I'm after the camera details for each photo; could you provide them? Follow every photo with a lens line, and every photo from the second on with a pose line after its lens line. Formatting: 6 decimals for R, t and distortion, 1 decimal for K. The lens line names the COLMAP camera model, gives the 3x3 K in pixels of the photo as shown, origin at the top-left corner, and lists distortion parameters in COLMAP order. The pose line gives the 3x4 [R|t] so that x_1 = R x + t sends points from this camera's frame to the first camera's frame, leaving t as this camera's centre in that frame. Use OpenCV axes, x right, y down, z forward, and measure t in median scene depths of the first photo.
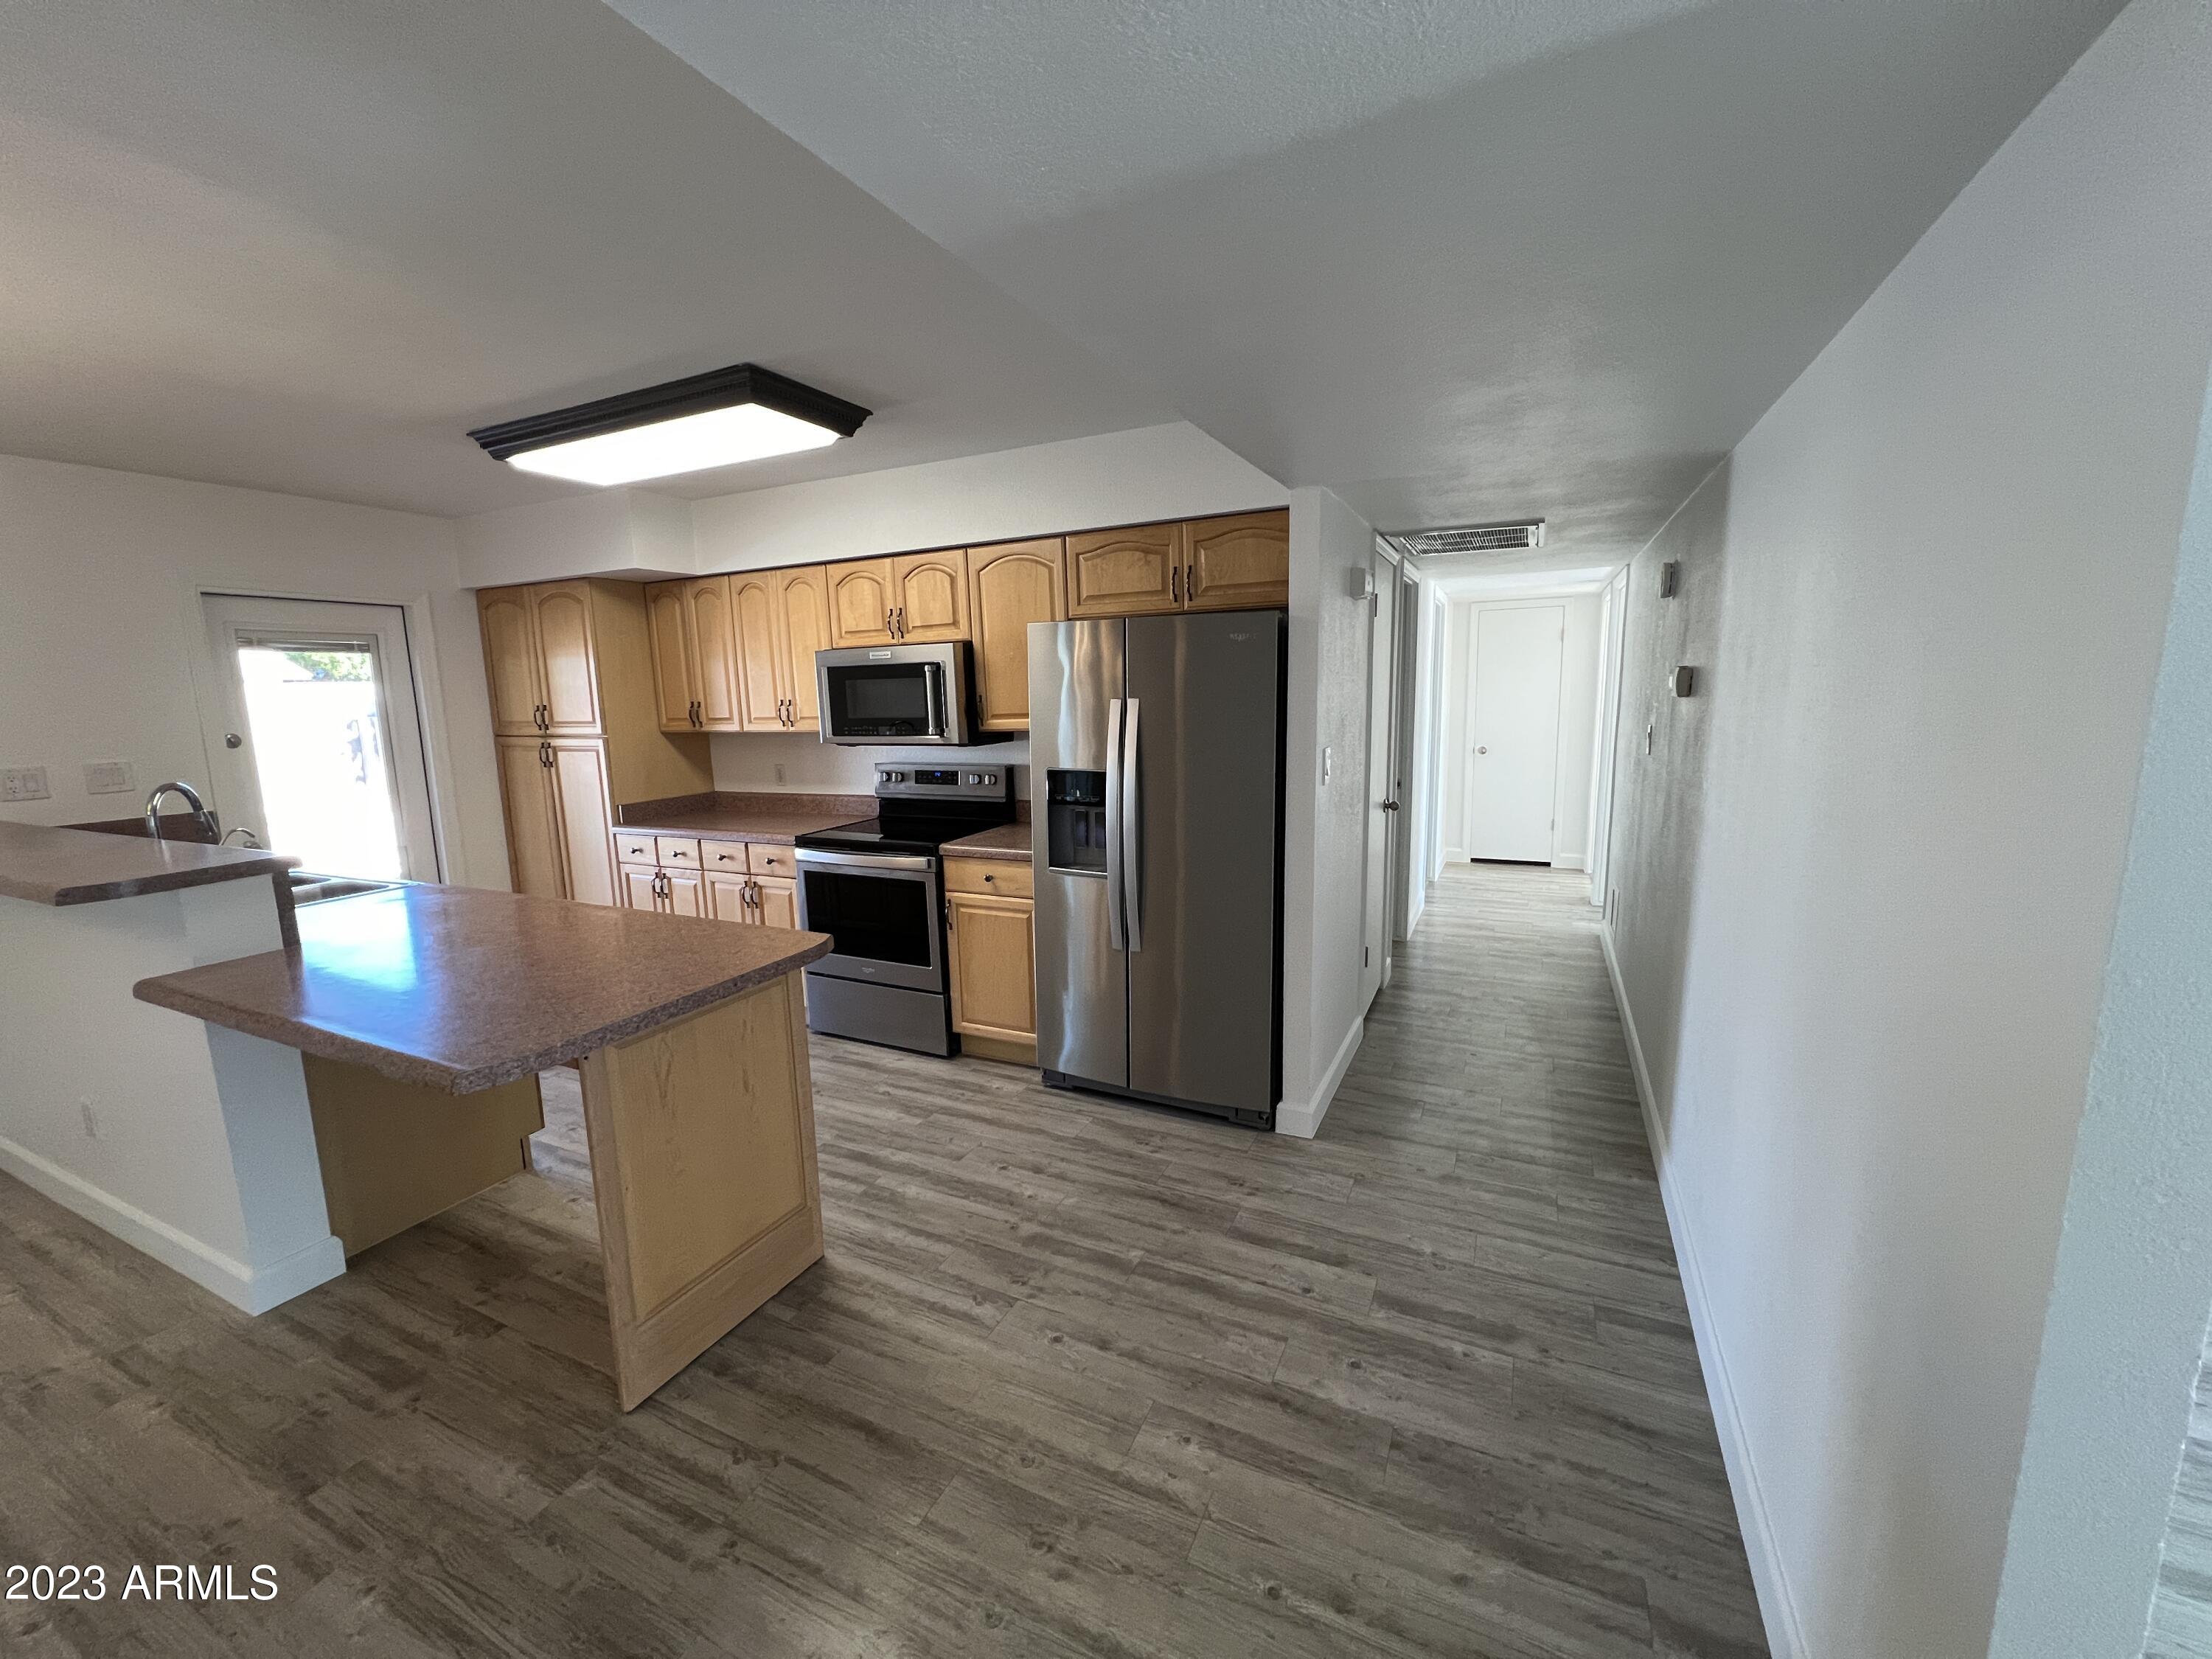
lens RADIAL K [[885.3, 0, 1103.2], [0, 885.3, 825.9], [0, 0, 1]] dist [-0.003259, 0.001013]
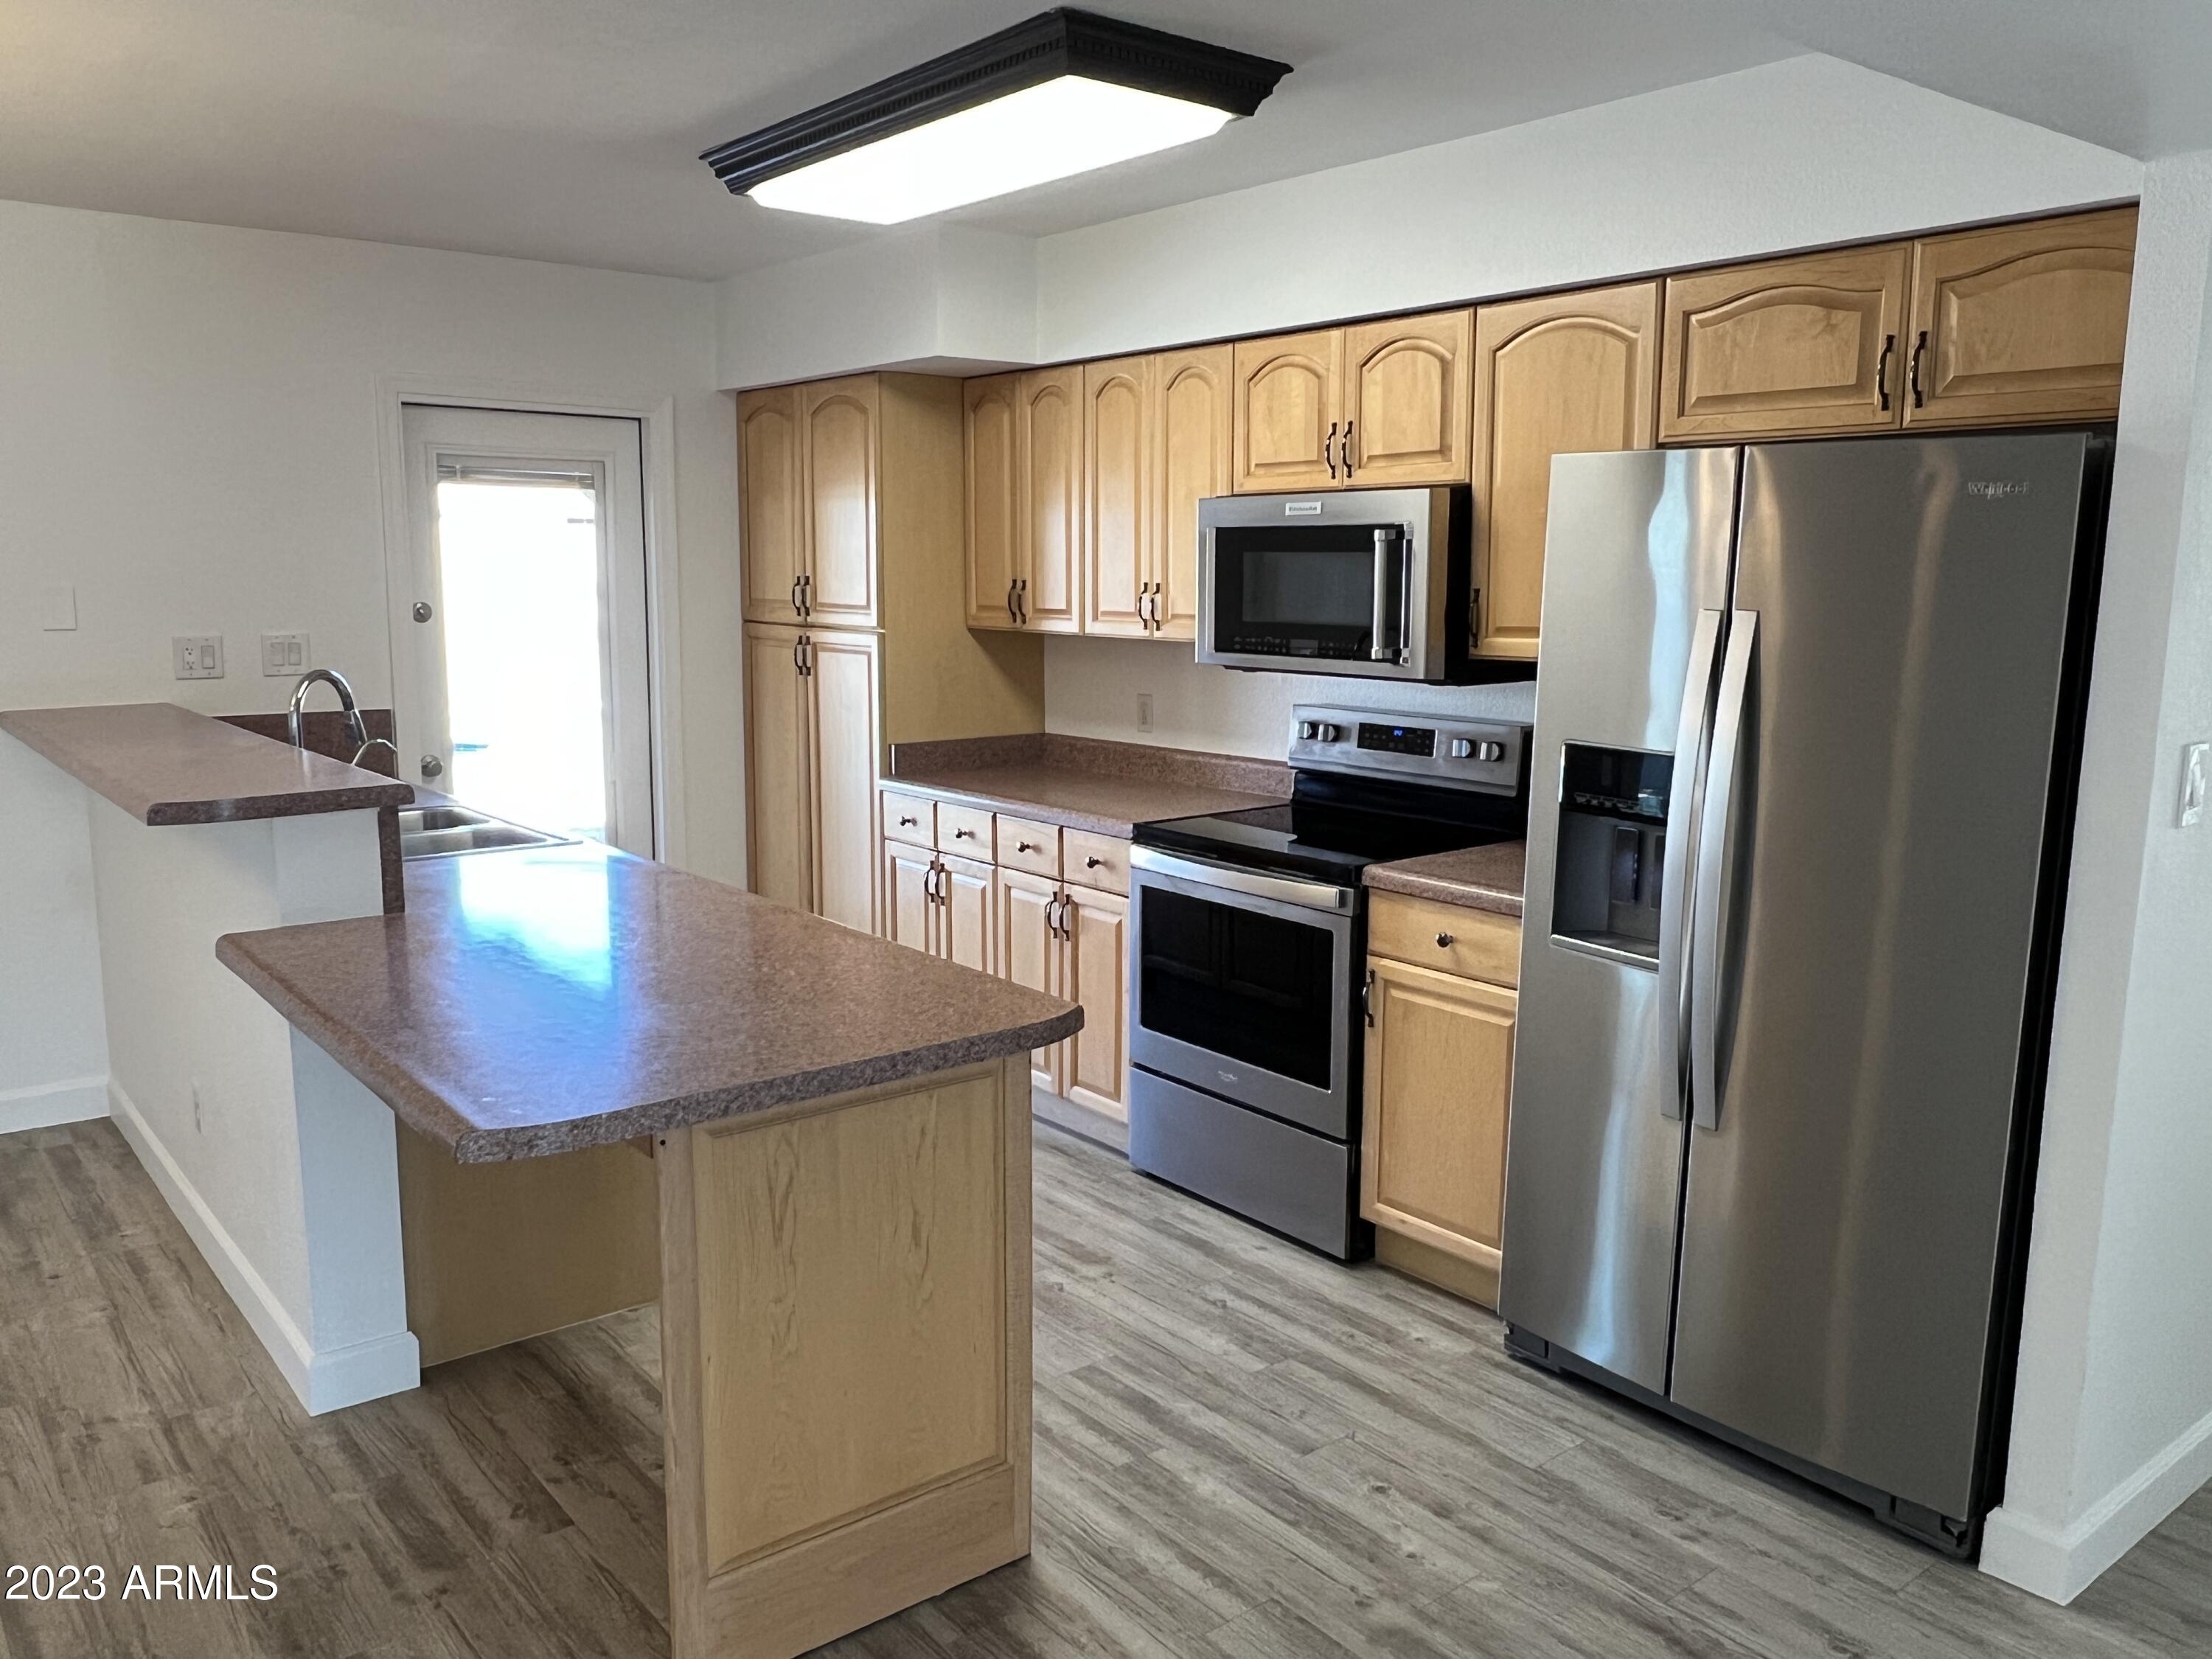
lens RADIAL K [[1679.6, 0, 1105.8], [0, 1679.6, 835.9], [0, 0, 1]] dist [0.002323, -0.008195]
pose [[0.902733, 0.100120, -0.418388, 0.098436], [-0.095844, 0.994905, 0.031282, -0.014097], [0.419389, 0.011860, 0.907729, 0.013559]]
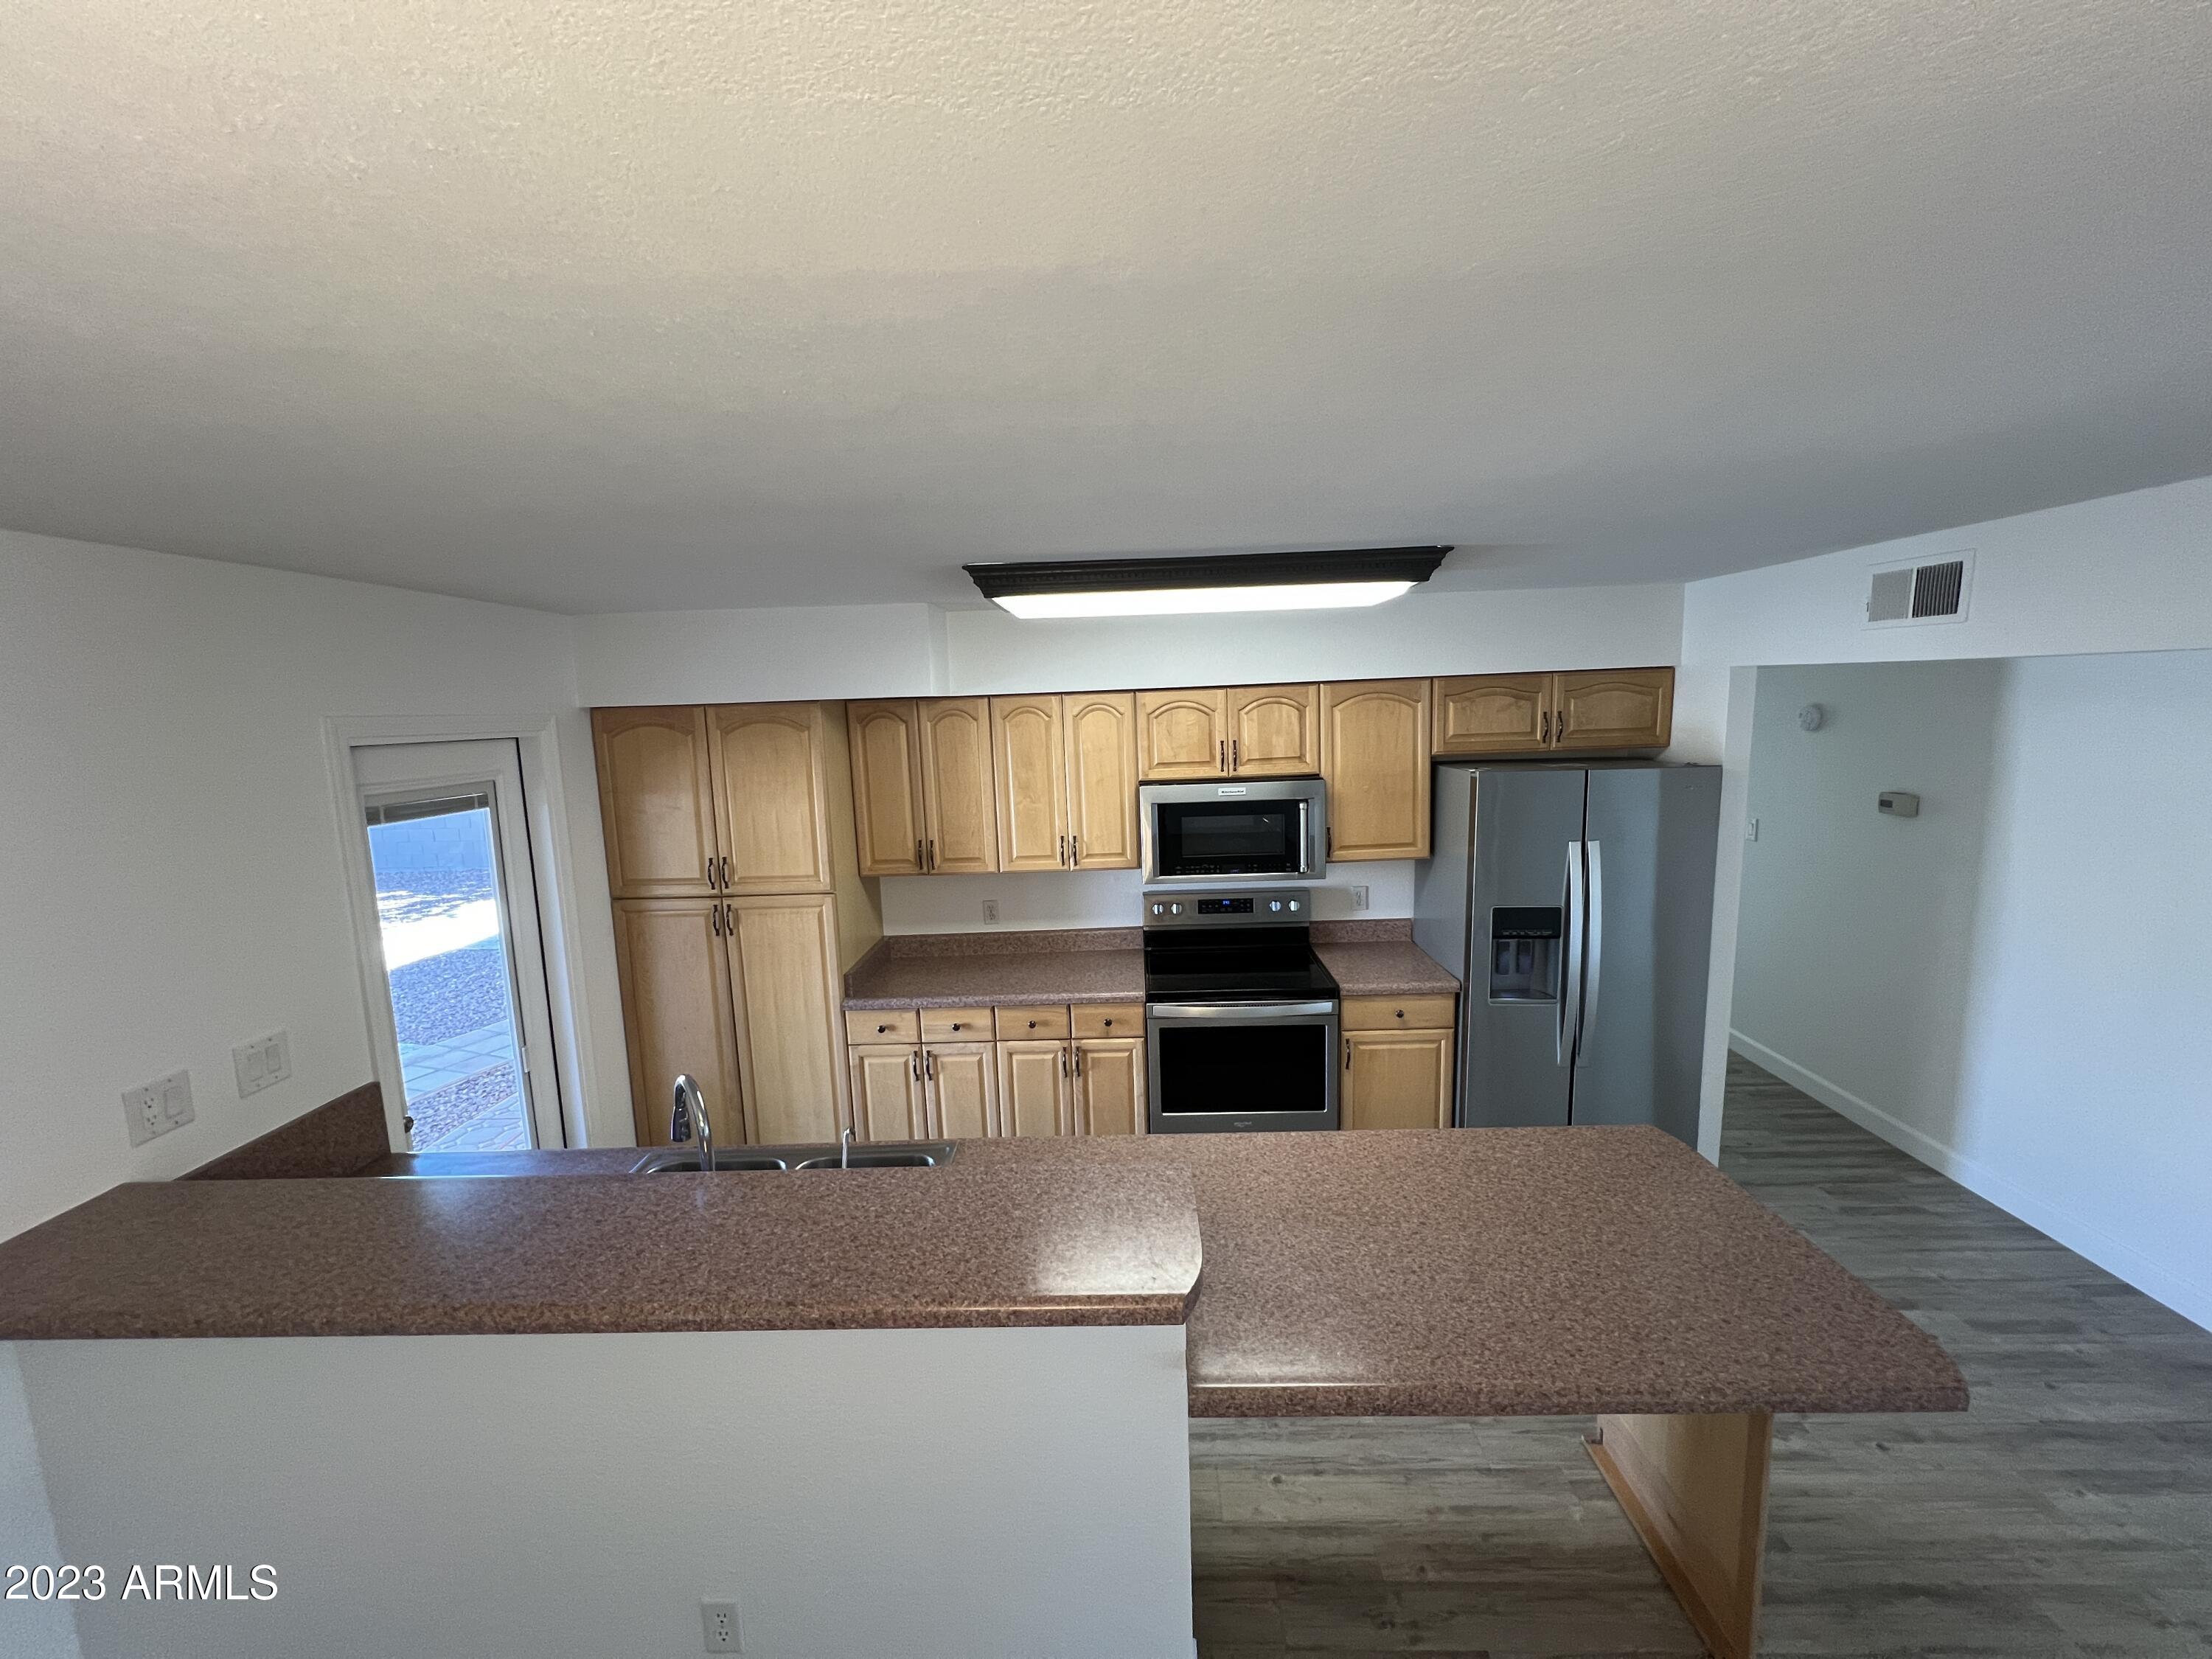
lens RADIAL K [[885.3, 0, 1104.6], [0, 885.3, 823.8], [0, 0, 1]] dist [-0.003259, 0.001013]
pose [[0.912577, -0.062895, 0.404039, -0.829880], [0.076206, 0.996948, -0.016931, -0.165621], [-0.401741, 0.046241, 0.914585, 0.198227]]
